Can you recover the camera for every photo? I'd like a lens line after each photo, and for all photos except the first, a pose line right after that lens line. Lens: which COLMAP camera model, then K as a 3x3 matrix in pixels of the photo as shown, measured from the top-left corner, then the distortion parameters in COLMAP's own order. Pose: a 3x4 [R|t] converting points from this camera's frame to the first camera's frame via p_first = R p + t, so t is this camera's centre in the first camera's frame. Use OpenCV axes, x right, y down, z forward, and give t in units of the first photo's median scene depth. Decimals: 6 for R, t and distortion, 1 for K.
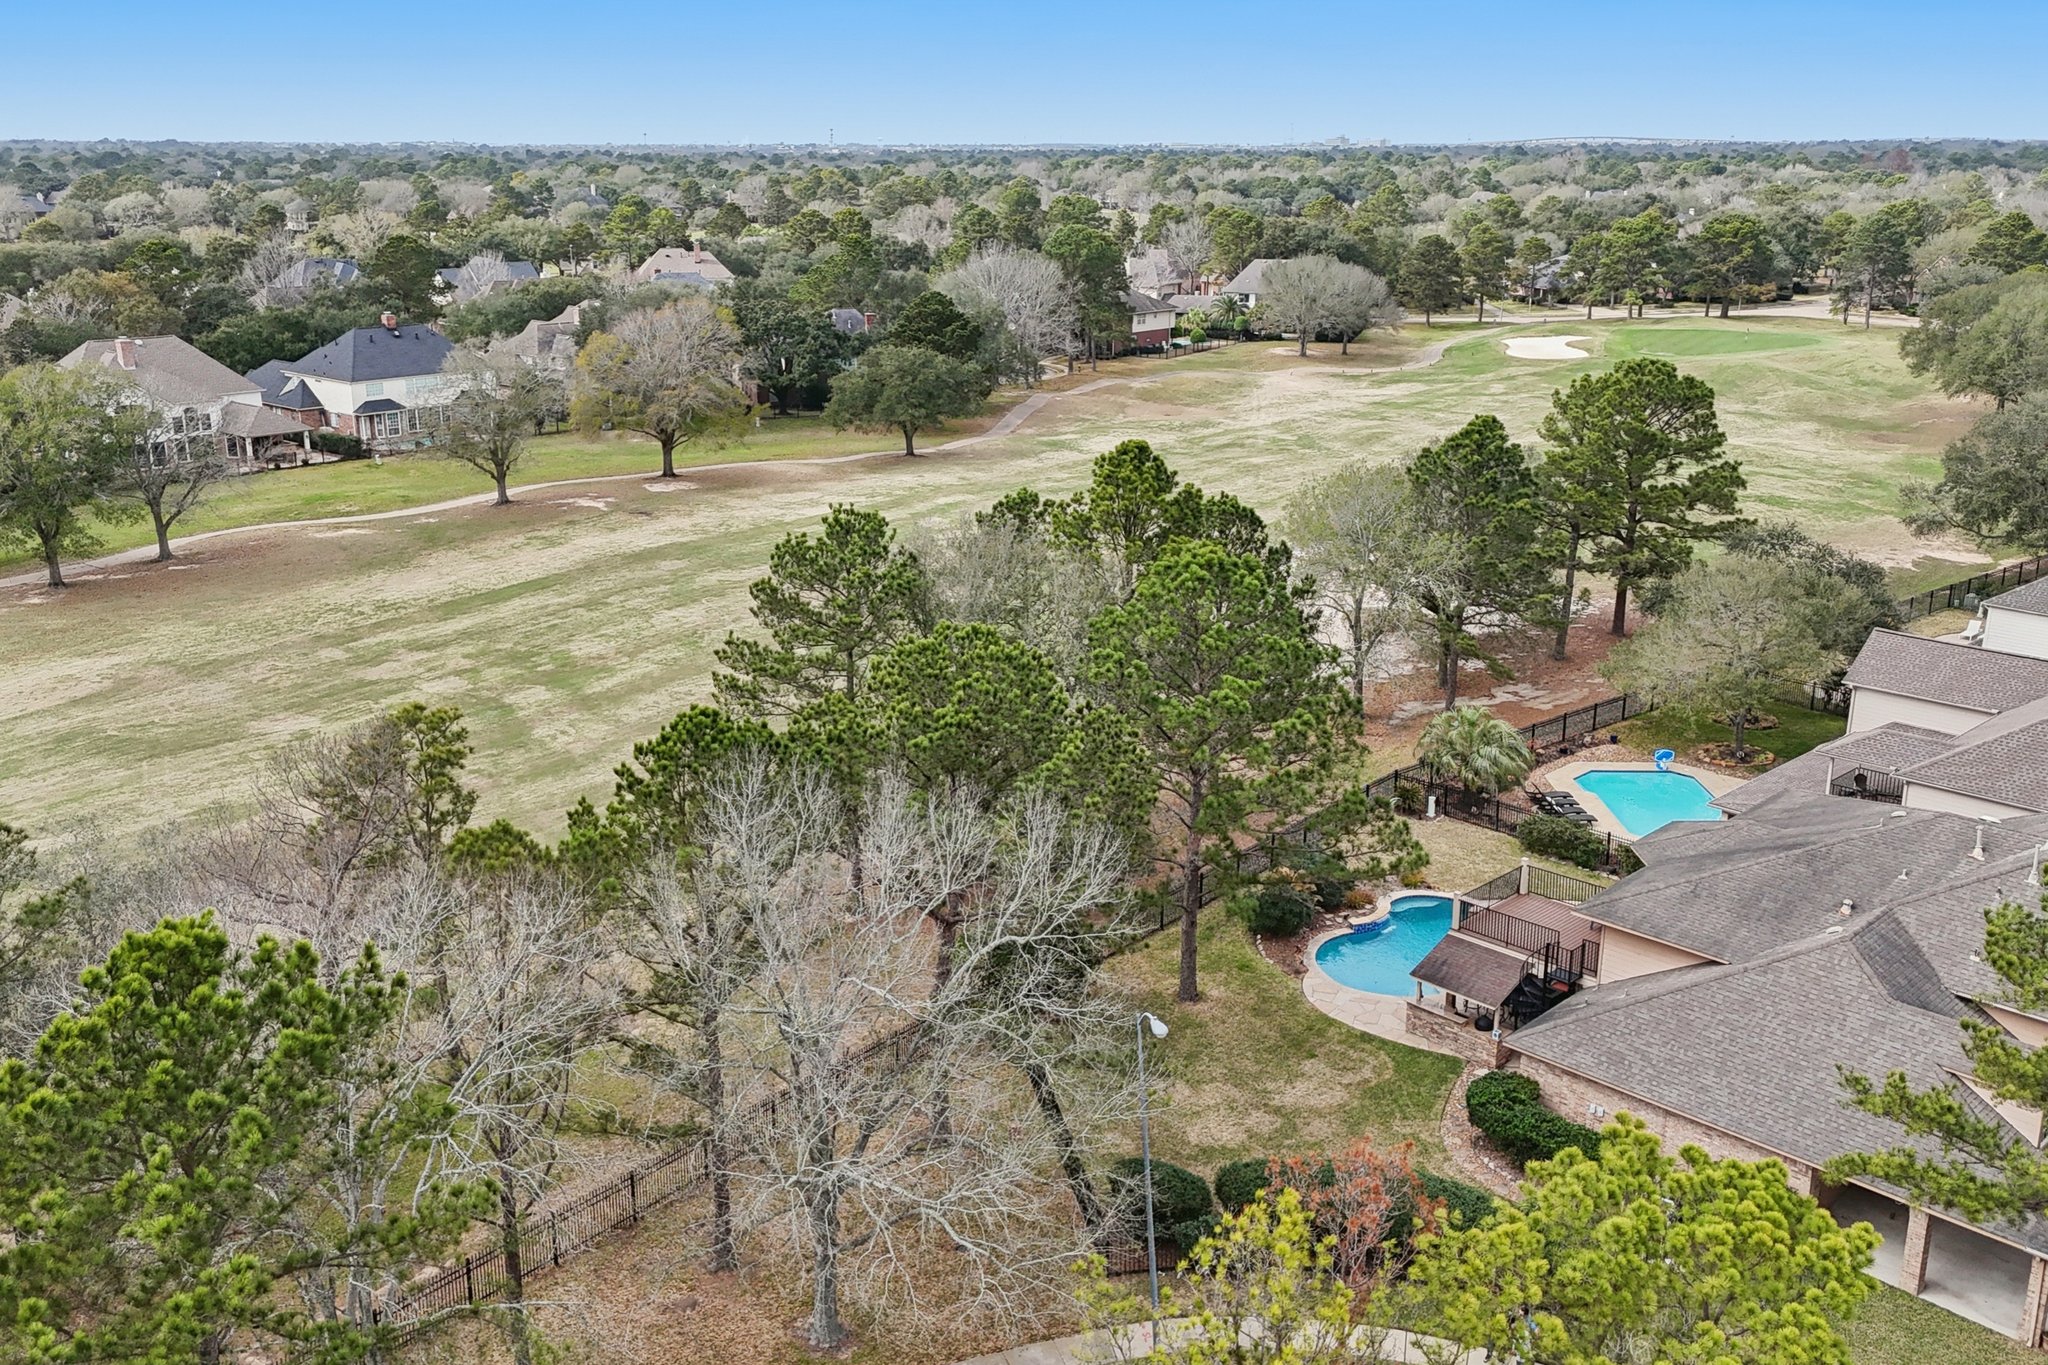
lens RADIAL K [[1752.3, 0, 1024.0], [0, 1752.3, 682.5], [0, 0, 1]] dist [0.111392, -0.195096]
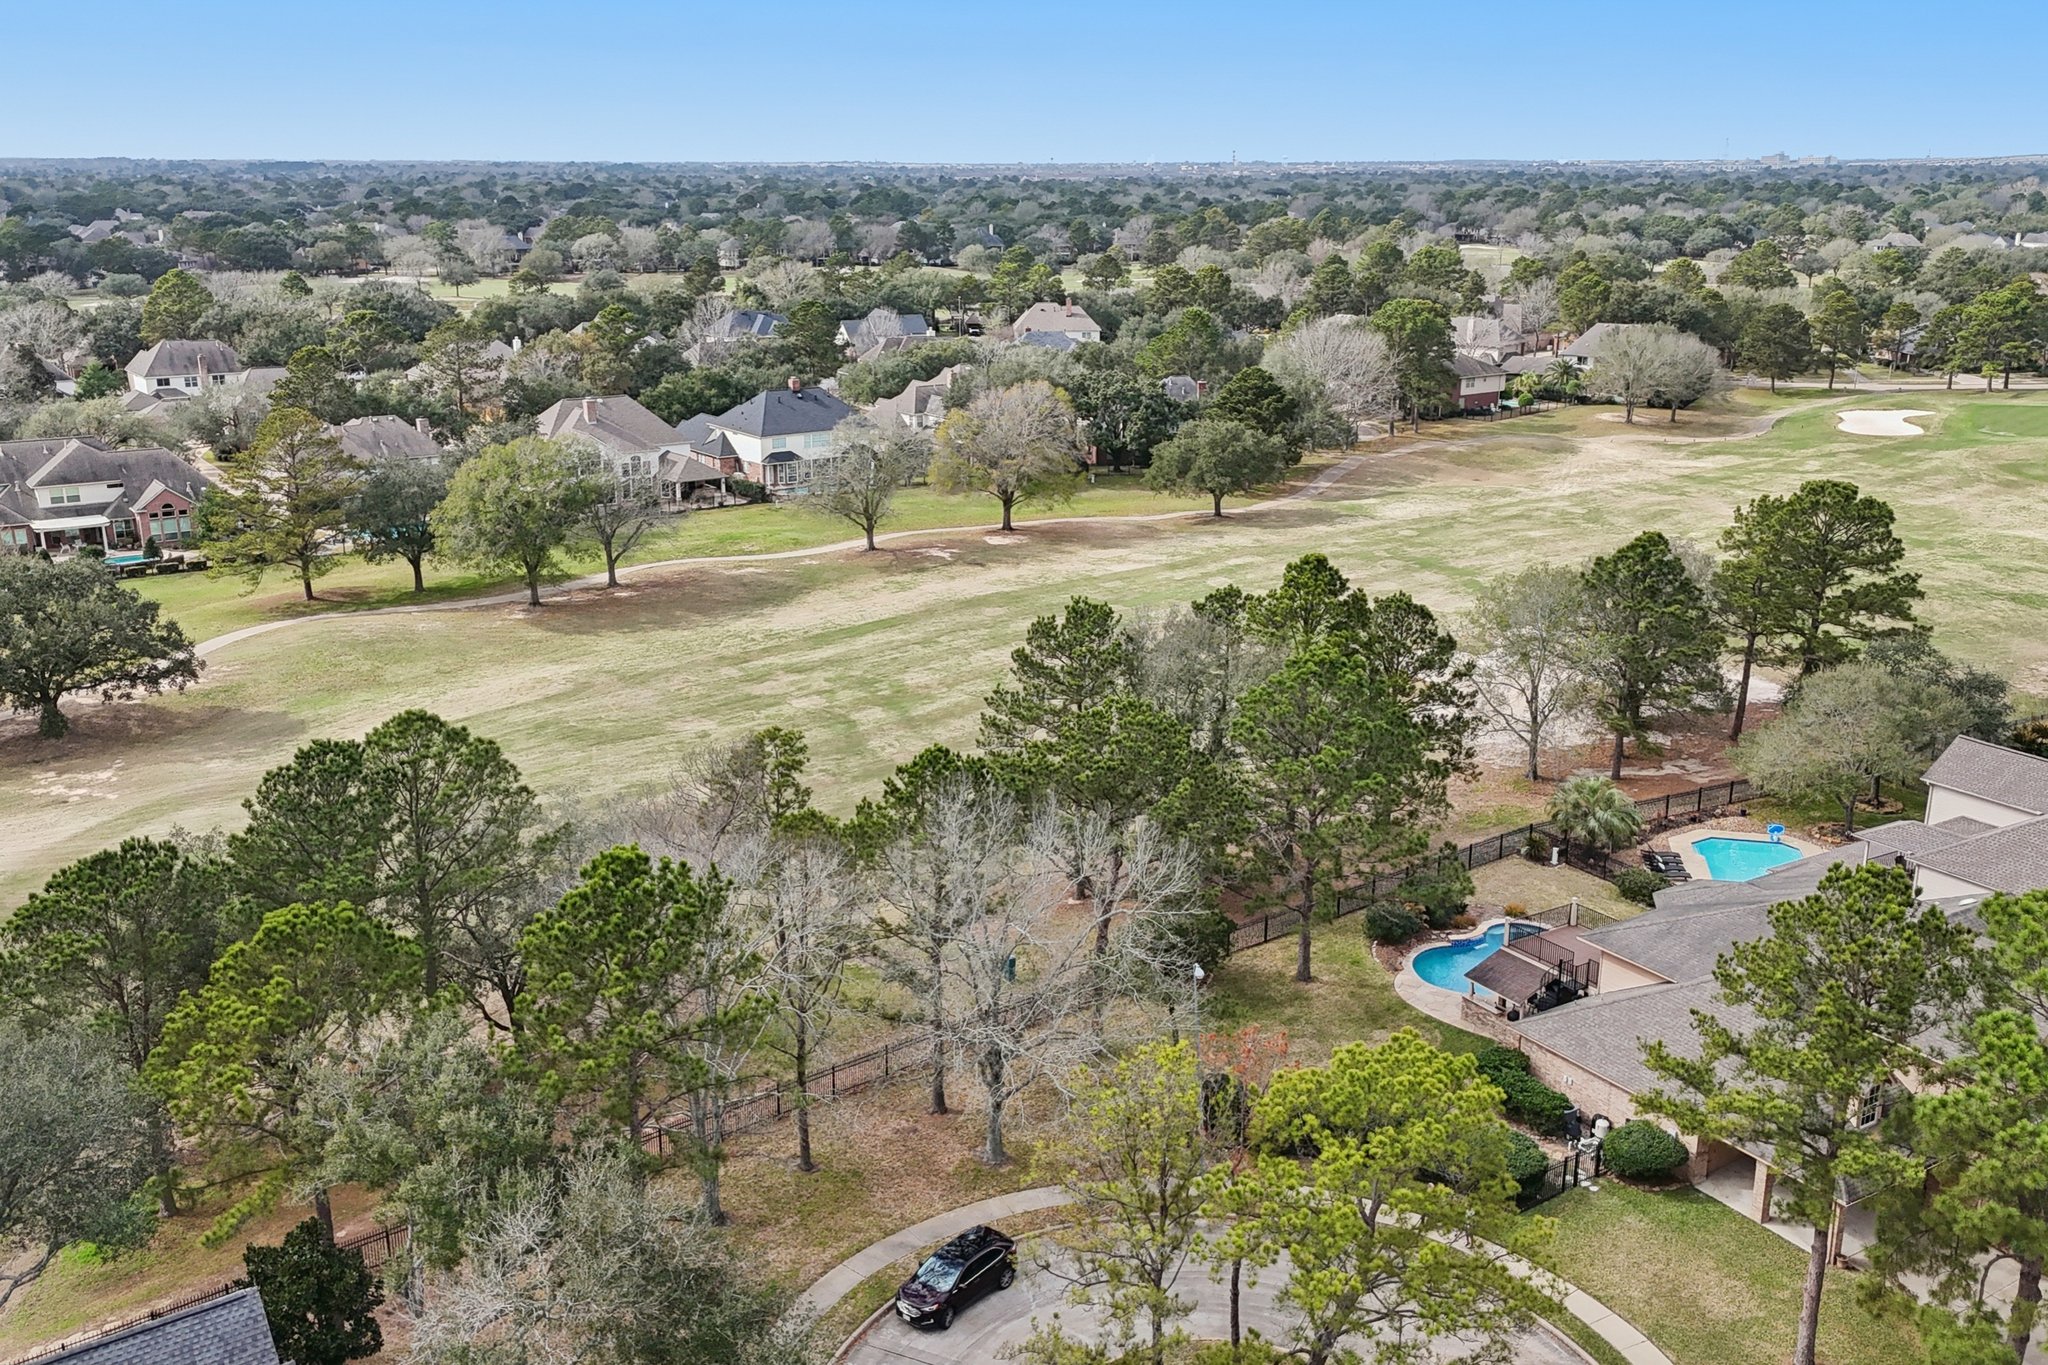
lens RADIAL K [[1752.3, 0, 1024.0], [0, 1752.3, 682.5], [0, 0, 1]] dist [0.111392, -0.195096]
pose [[0.976426, 0.059771, -0.207411, 0.087058], [-0.061903, 0.998075, -0.003800, -0.016752], [0.206785, 0.016550, 0.978247, -0.211429]]
